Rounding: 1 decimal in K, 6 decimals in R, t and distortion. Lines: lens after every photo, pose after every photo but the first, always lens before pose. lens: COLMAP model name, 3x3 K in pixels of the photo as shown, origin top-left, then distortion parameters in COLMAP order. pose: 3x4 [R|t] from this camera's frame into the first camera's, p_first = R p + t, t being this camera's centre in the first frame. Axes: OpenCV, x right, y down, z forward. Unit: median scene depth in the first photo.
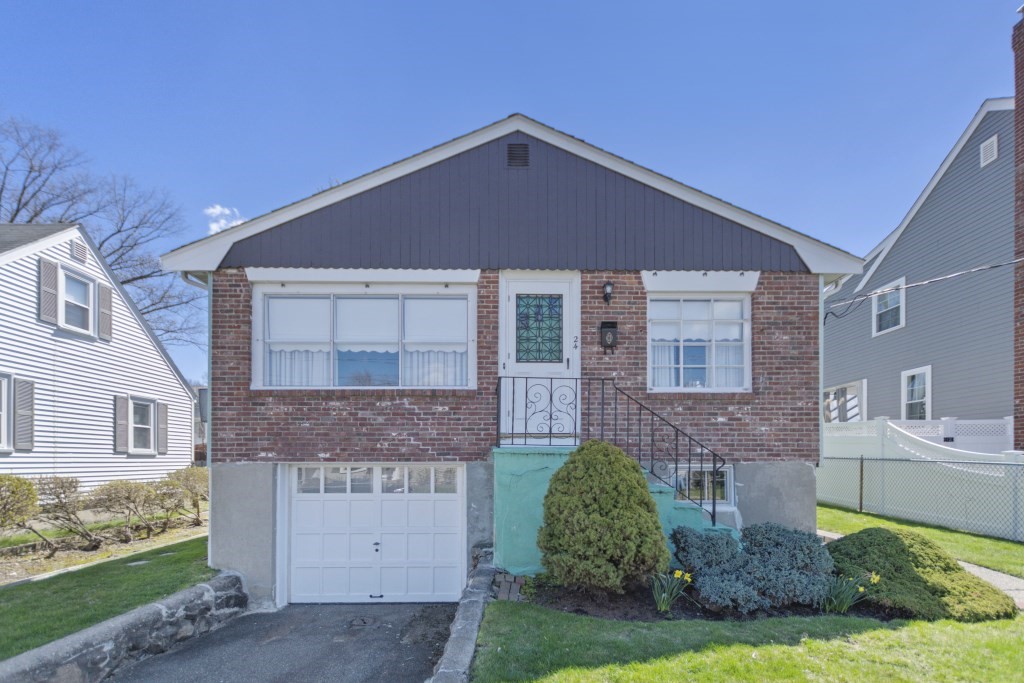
lens RADIAL K [[477.4, 0, 513.2], [0, 477.4, 451.8], [0, 0, 1]] dist [0.009504, 0.000693]
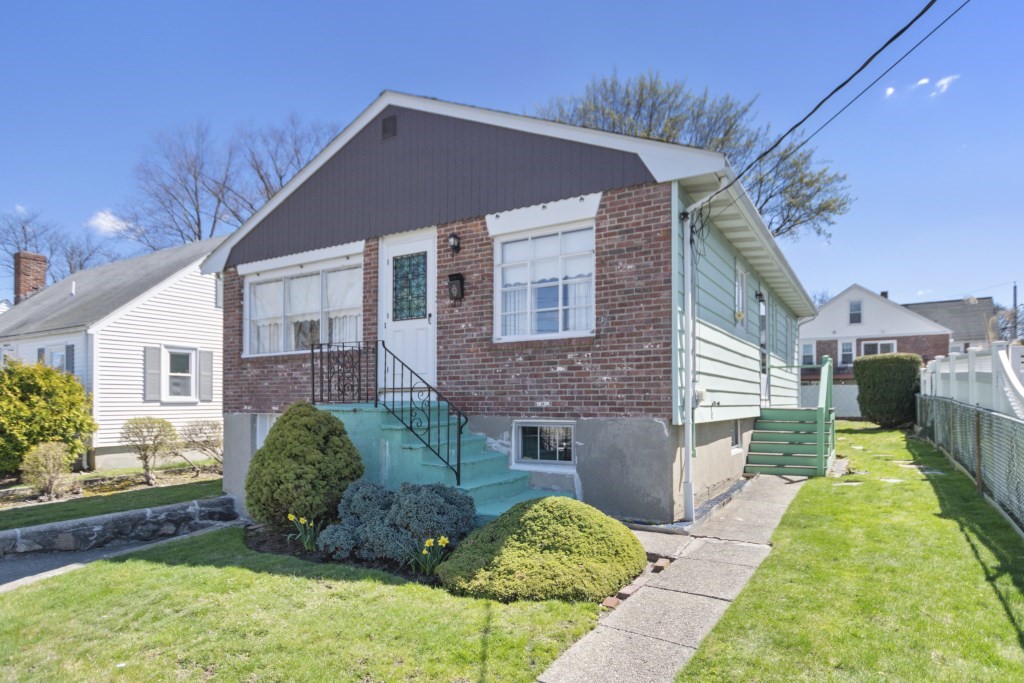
lens RADIAL K [[571.3, 0, 532.9], [0, 571.3, 392.1], [0, 0, 1]] dist [-0.000108, -0.001226]
pose [[0.856003, -0.011293, -0.516848, 0.935166], [0.017448, 0.999823, 0.007051, -0.032683], [0.516677, -0.015054, 0.856048, 0.066476]]
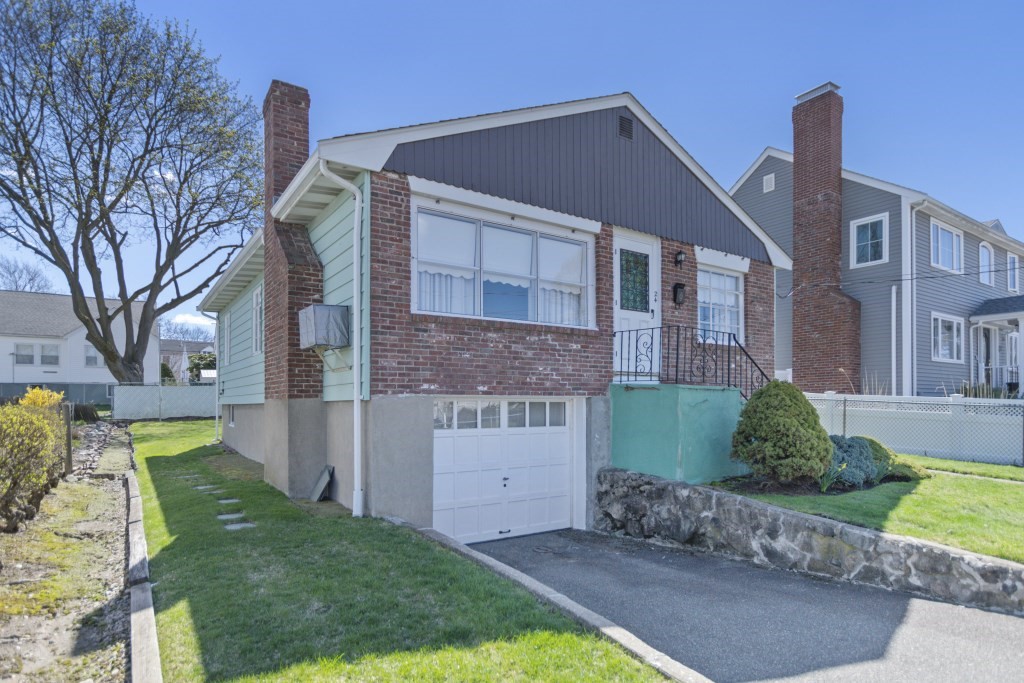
lens RADIAL K [[571.3, 0, 515.2], [0, 571.3, 395.2], [0, 0, 1]] dist [-0.000108, -0.001226]
pose [[0.833345, 0.008271, 0.552691, -0.955998], [-0.012356, 0.999917, 0.003667, 0.016109], [-0.552614, -0.009884, 0.833378, 0.003821]]
